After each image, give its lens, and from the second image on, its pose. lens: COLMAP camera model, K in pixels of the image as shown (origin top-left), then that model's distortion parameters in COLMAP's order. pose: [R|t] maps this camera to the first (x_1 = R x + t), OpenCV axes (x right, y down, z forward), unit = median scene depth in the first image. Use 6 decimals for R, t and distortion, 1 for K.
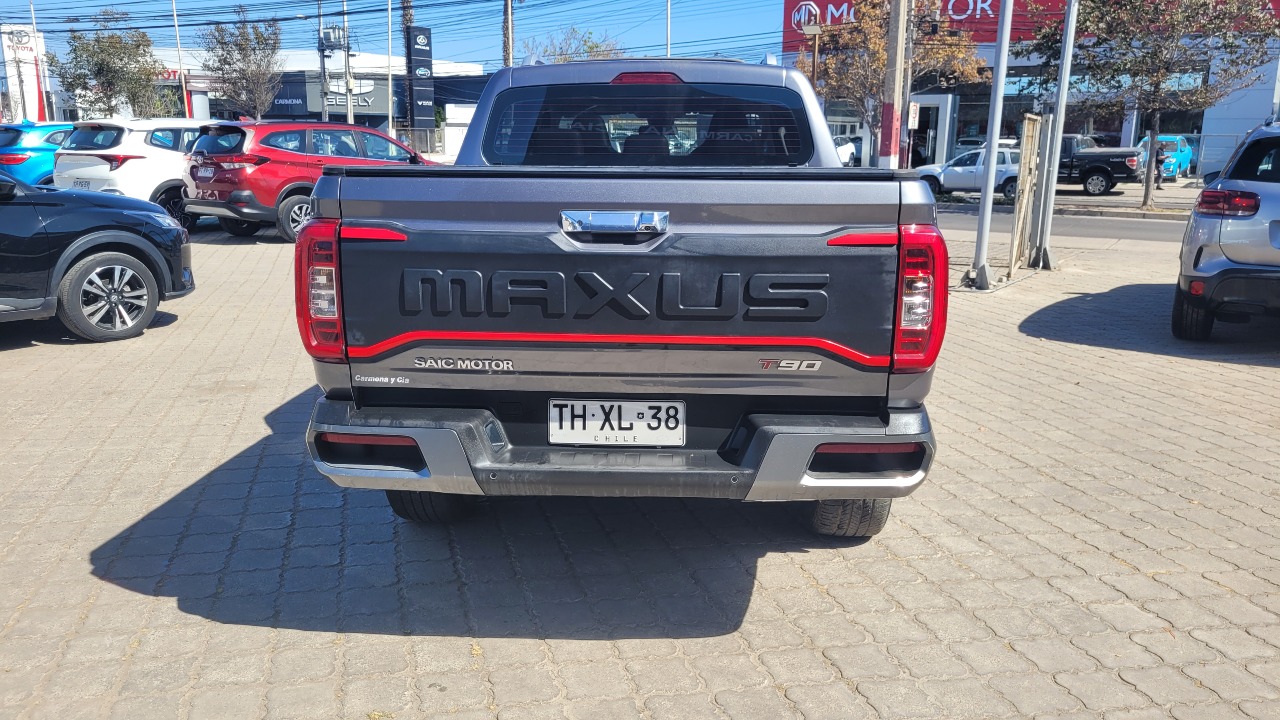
lens RADIAL K [[982.7, 0, 640.0], [0, 982.7, 360.0], [0, 0, 1]] dist [0.054507, -0.003184]
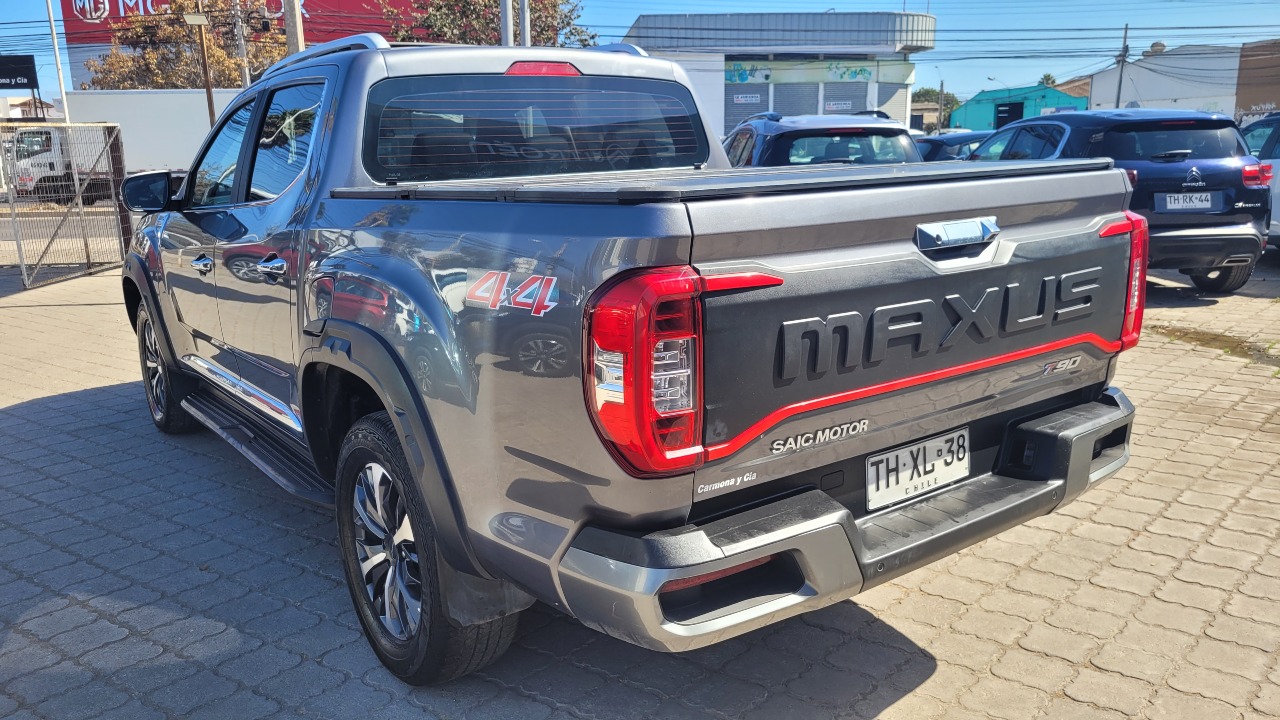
lens RADIAL K [[989.4, 0, 640.0], [0, 989.4, 360.0], [0, 0, 1]] dist [0.028123, -0.011865]
pose [[0.774794, -0.164368, 0.610473, -0.724069], [0.165084, 0.984711, 0.055611, -0.116395], [-0.610280, 0.057692, 0.790082, 0.462736]]
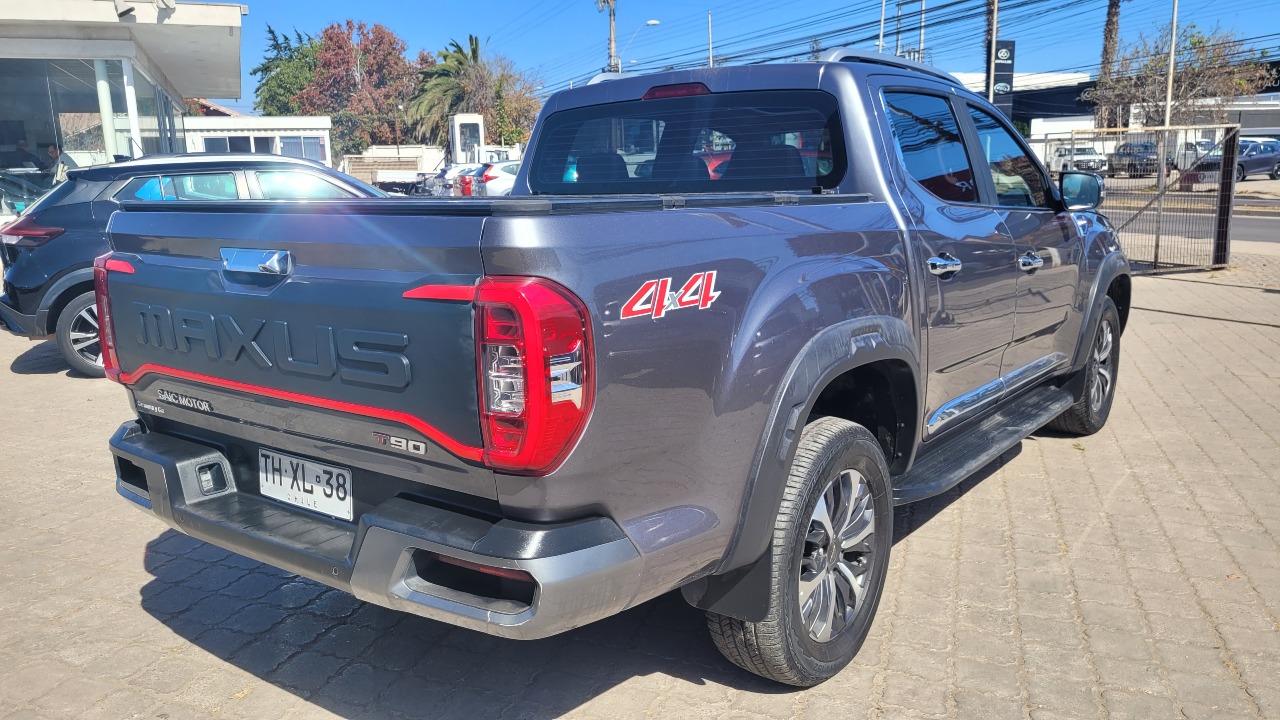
lens RADIAL K [[989.4, 0, 640.0], [0, 989.4, 360.0], [0, 0, 1]] dist [0.028123, -0.011865]
pose [[0.825934, 0.079914, -0.558074, 0.726430], [-0.091632, 0.995768, 0.006978, -0.082442], [0.556271, 0.045374, 0.829762, 0.414795]]
